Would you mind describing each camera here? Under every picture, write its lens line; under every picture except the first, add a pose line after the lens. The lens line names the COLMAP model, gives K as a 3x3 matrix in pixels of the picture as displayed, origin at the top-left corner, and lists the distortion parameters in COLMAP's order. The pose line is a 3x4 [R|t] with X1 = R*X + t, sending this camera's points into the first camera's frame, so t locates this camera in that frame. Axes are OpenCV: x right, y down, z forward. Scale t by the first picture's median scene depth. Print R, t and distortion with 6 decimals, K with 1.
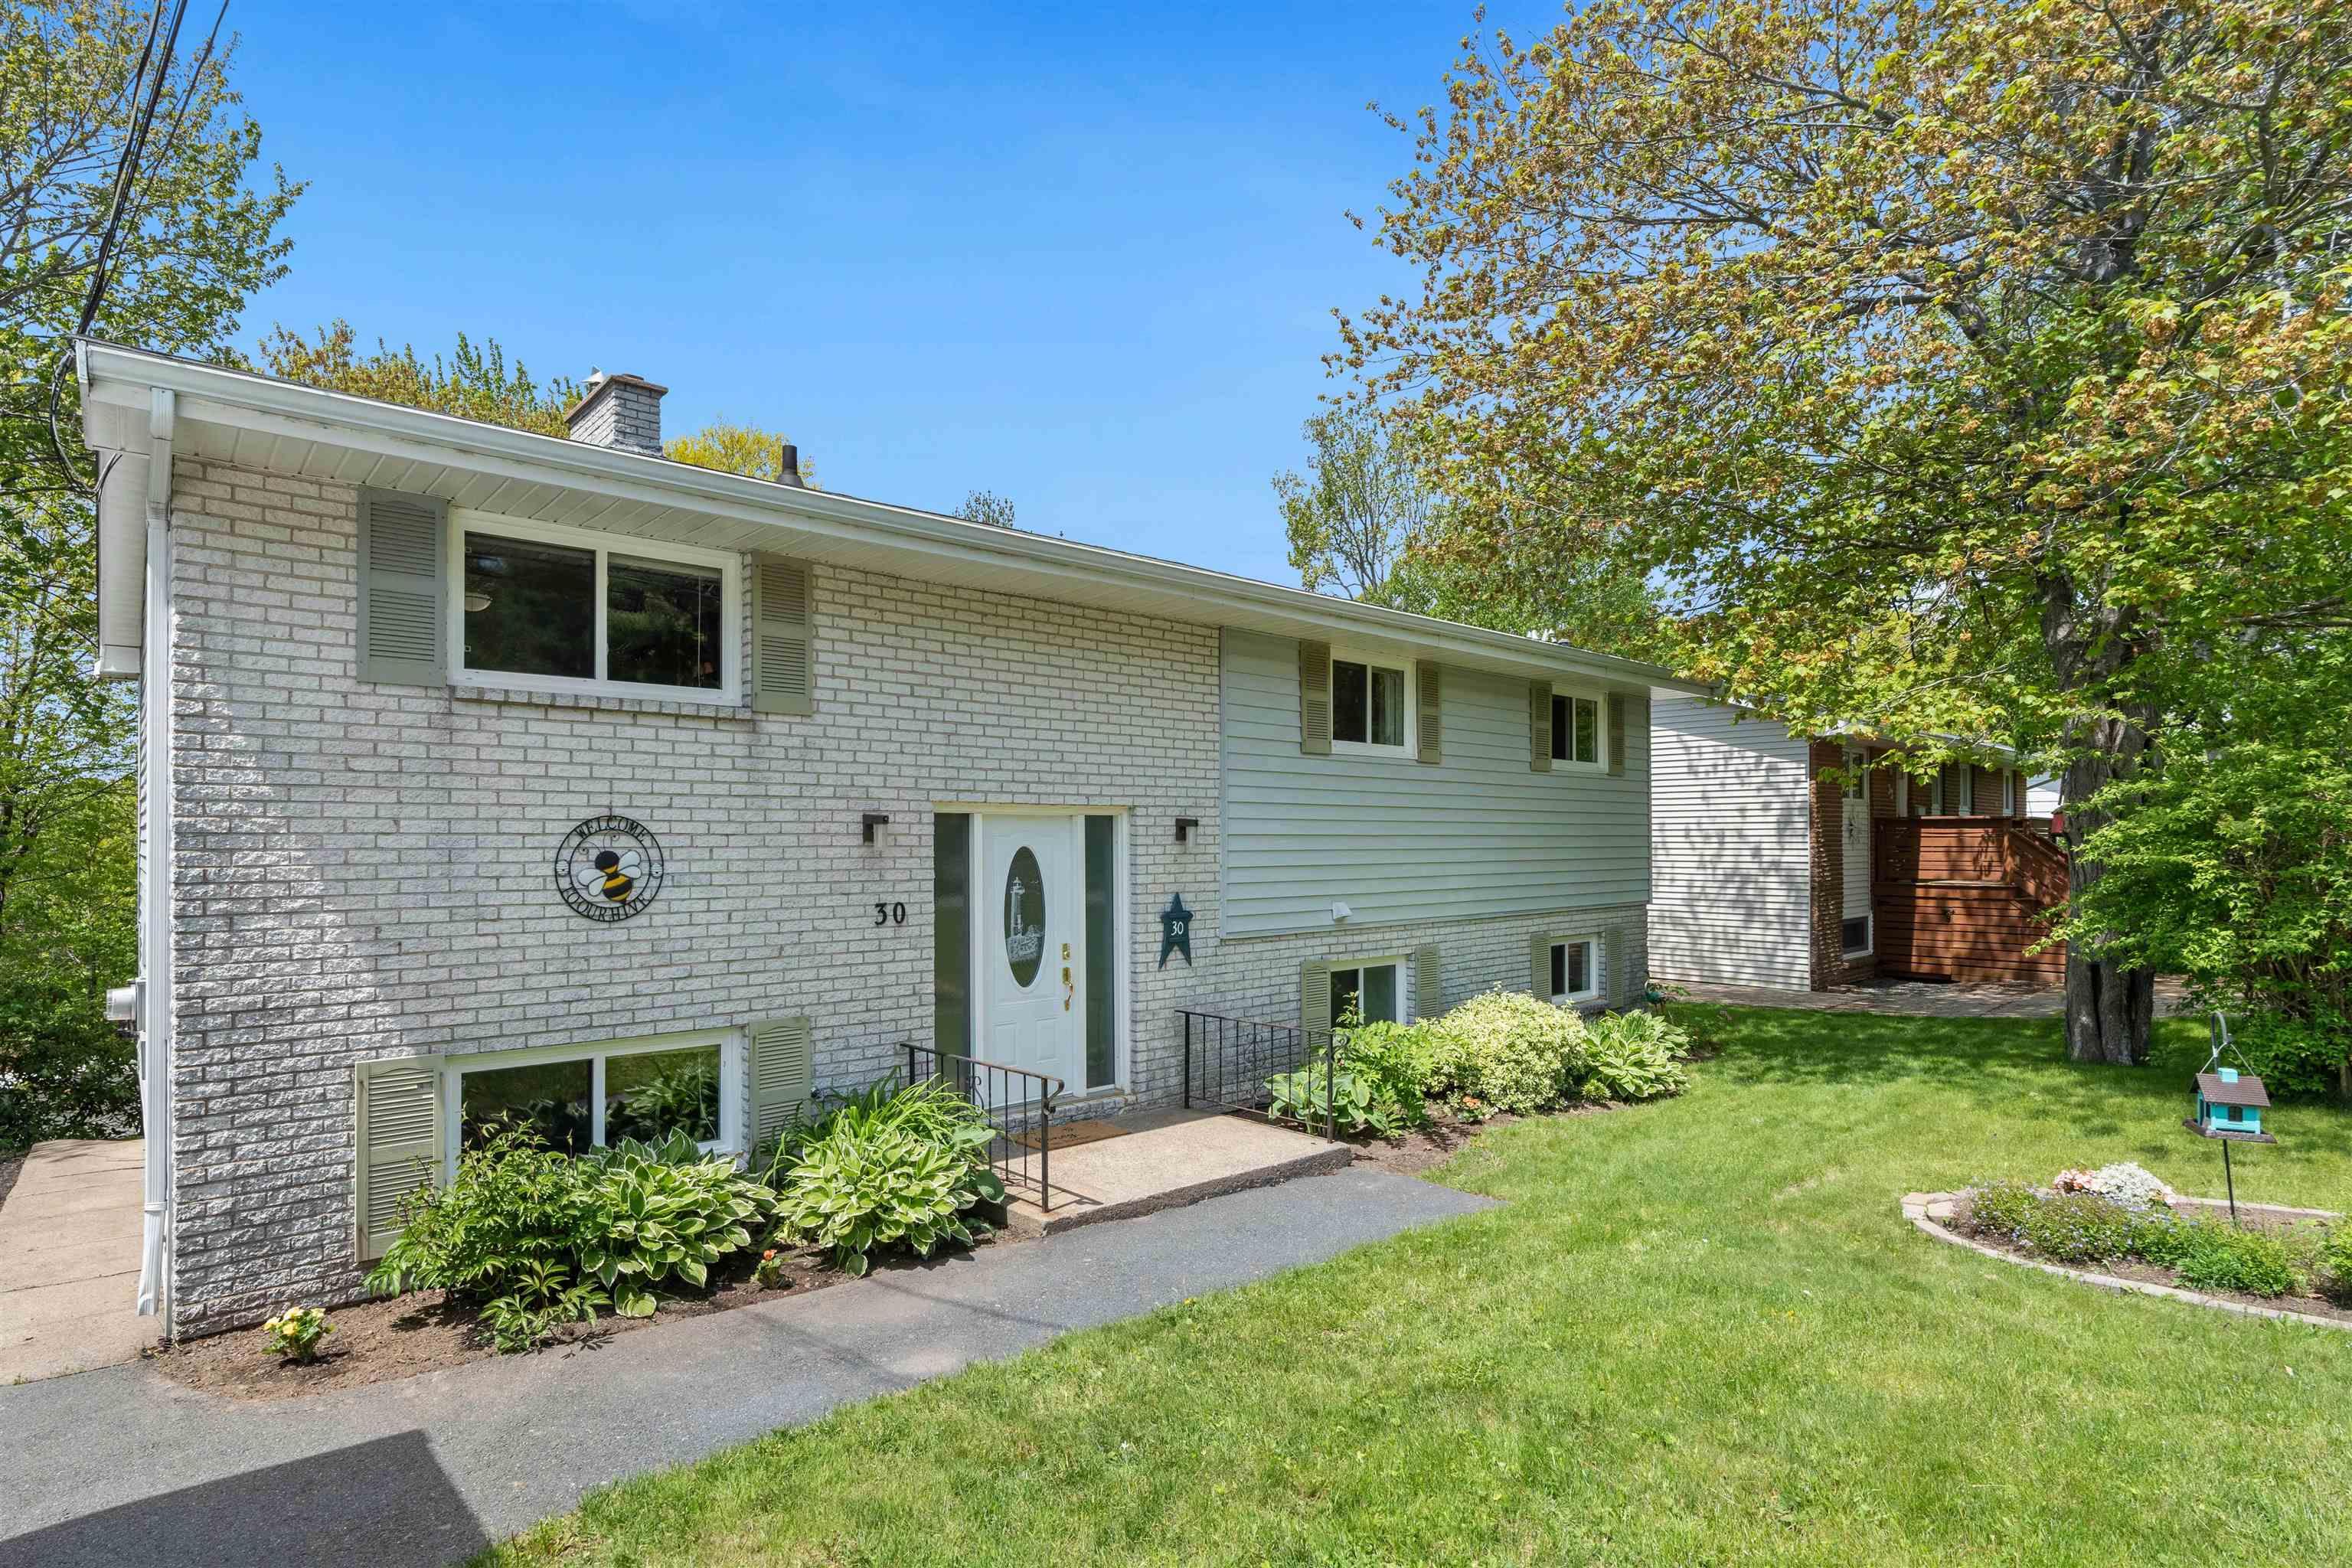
lens RADIAL K [[1315.0, 0, 1171.1], [0, 1315.0, 806.2], [0, 0, 1]] dist [-0.001655, 0.000866]
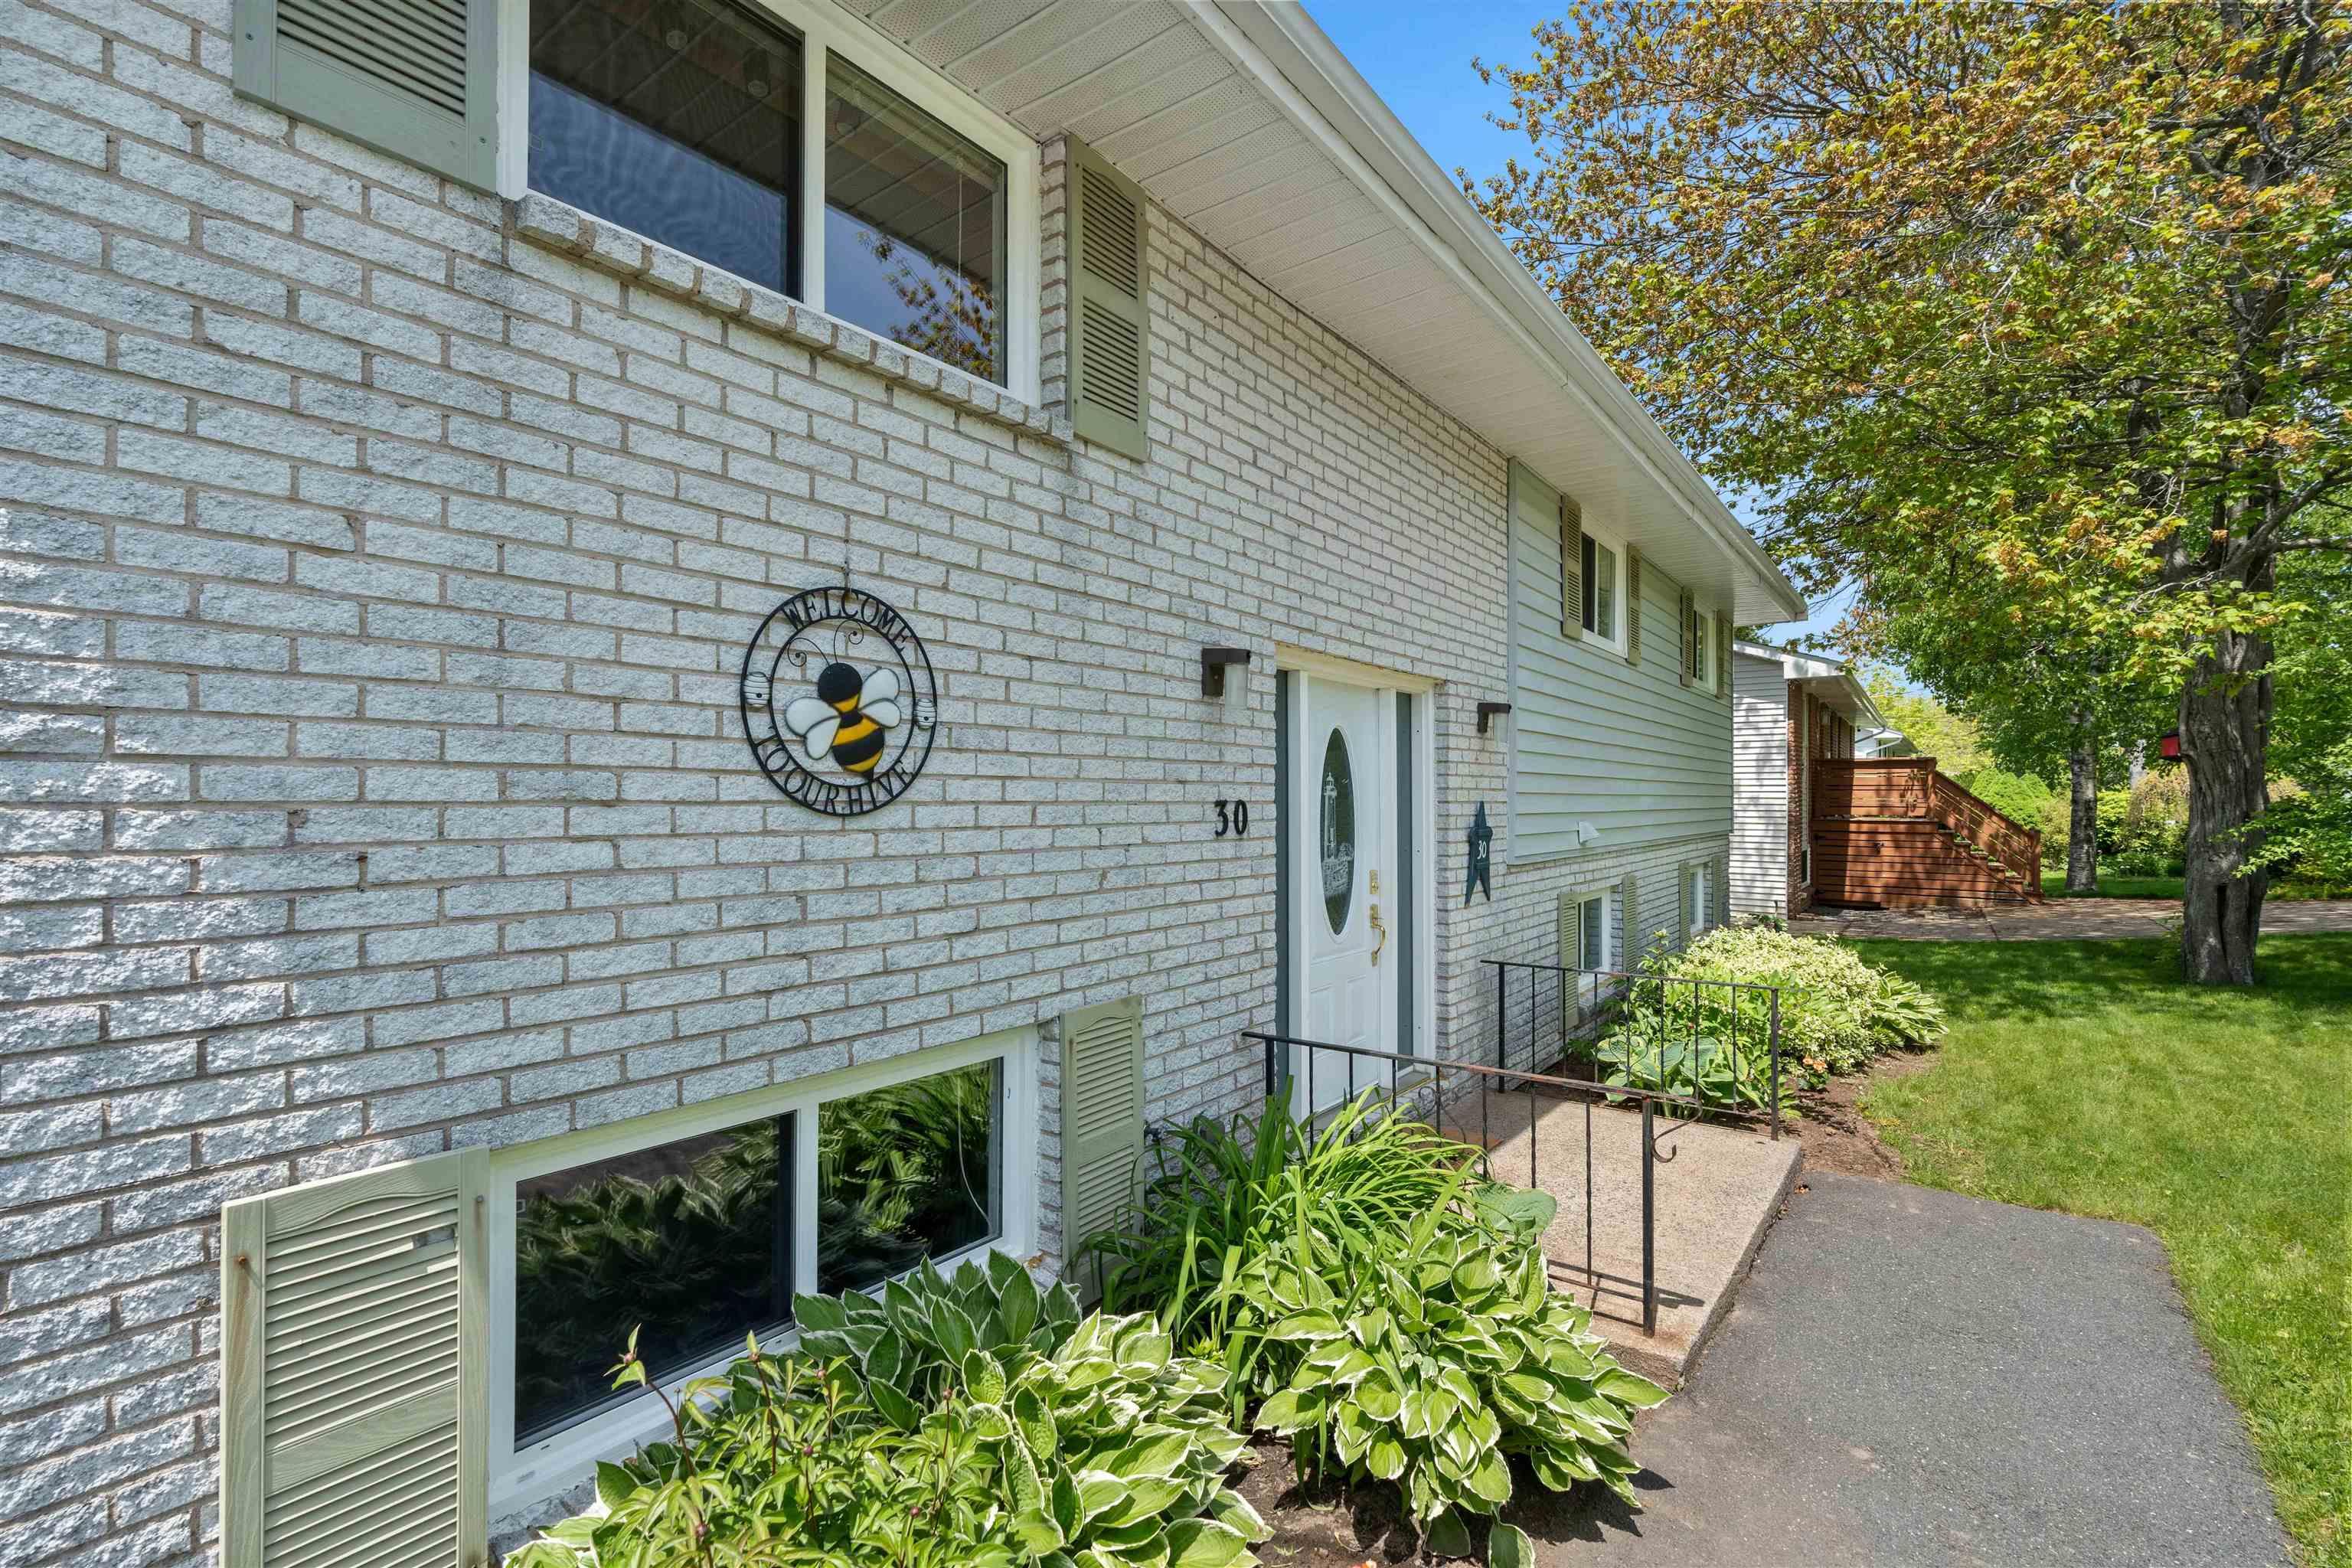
lens RADIAL K [[1058.6, 0, 1176.0], [0, 1058.6, 784.0], [0, 0, 1]] dist [-0.003501, 0.000577]
pose [[0.975518, 0.007415, 0.219796, -0.390482], [-0.007888, 0.999968, 0.001274, 0.074210], [-0.219779, -0.002976, 0.975545, 0.602003]]
